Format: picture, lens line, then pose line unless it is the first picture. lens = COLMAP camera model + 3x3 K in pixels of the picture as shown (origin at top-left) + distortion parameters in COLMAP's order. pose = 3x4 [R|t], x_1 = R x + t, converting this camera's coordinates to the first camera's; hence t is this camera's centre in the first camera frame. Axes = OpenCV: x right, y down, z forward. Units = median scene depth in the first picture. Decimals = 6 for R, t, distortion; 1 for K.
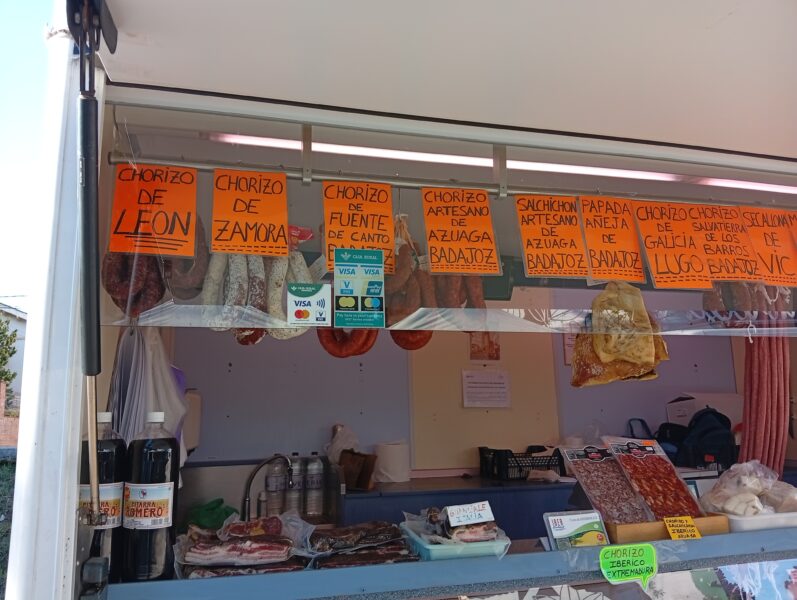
lens RADIAL K [[616.3, 0, 387.7], [0, 616.3, 290.3], [0, 0, 1]] dist [0.063798, -0.141706]
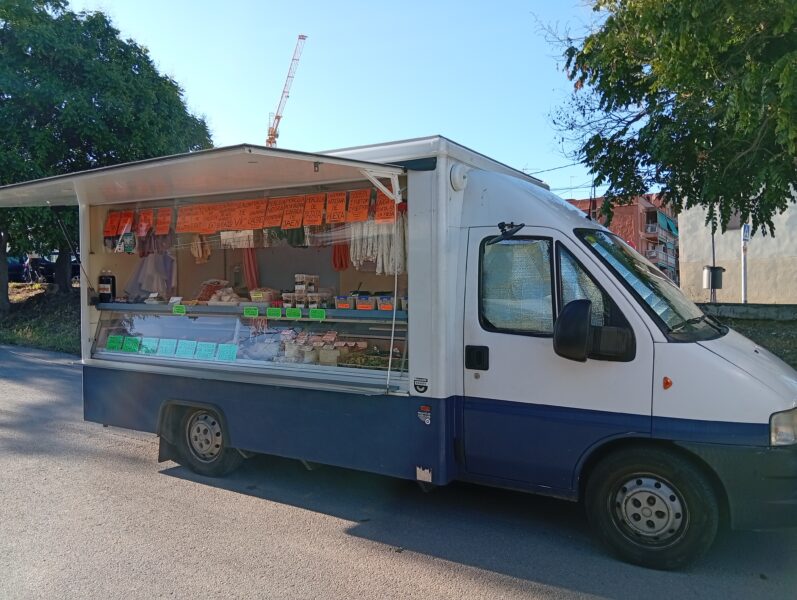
lens RADIAL K [[616.3, 0, 397.6], [0, 616.3, 297.9], [0, 0, 1]] dist [0.063798, -0.141706]
pose [[0.723229, 0.033934, -0.689774, 3.514359], [0.116469, 0.978493, 0.170256, -0.116168], [0.680716, -0.203471, 0.703722, -0.686497]]
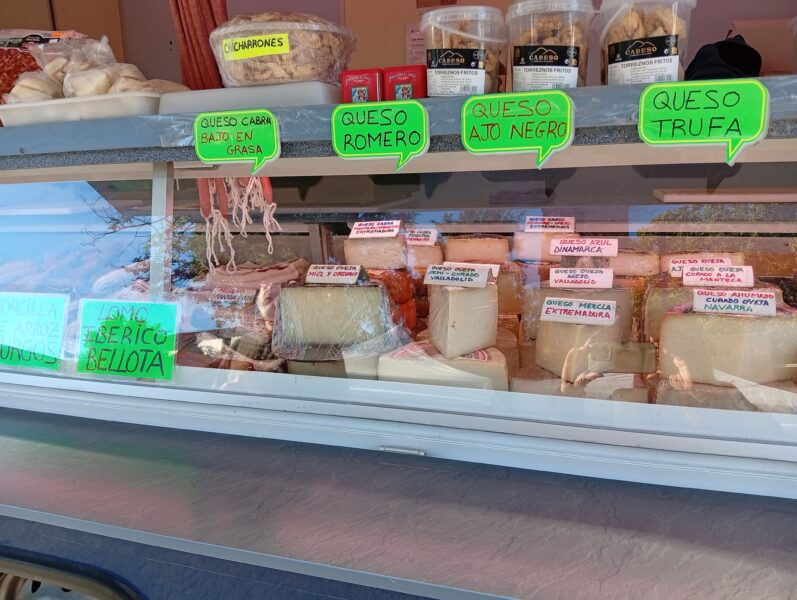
lens RADIAL K [[616.3, 0, 393.0], [0, 616.3, 294.7], [0, 0, 1]] dist [0.063798, -0.141706]
pose [[0.839513, 0.103519, -0.533387, 1.303315], [0.127787, 0.916529, 0.379006, 0.327330], [0.528099, -0.386340, 0.756210, 0.554114]]
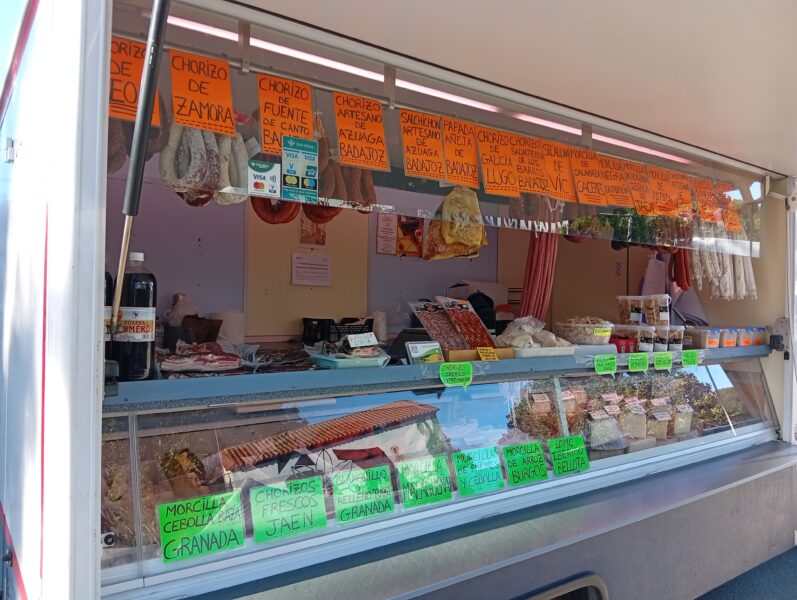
lens RADIAL K [[616.3, 0, 393.1], [0, 616.3, 303.0], [0, 0, 1]] dist [0.063798, -0.141706]
pose [[0.929248, 0.033244, 0.367957, -0.275320], [-0.102497, 0.980046, 0.170306, 0.024061], [-0.354954, -0.195971, 0.914113, -0.257302]]
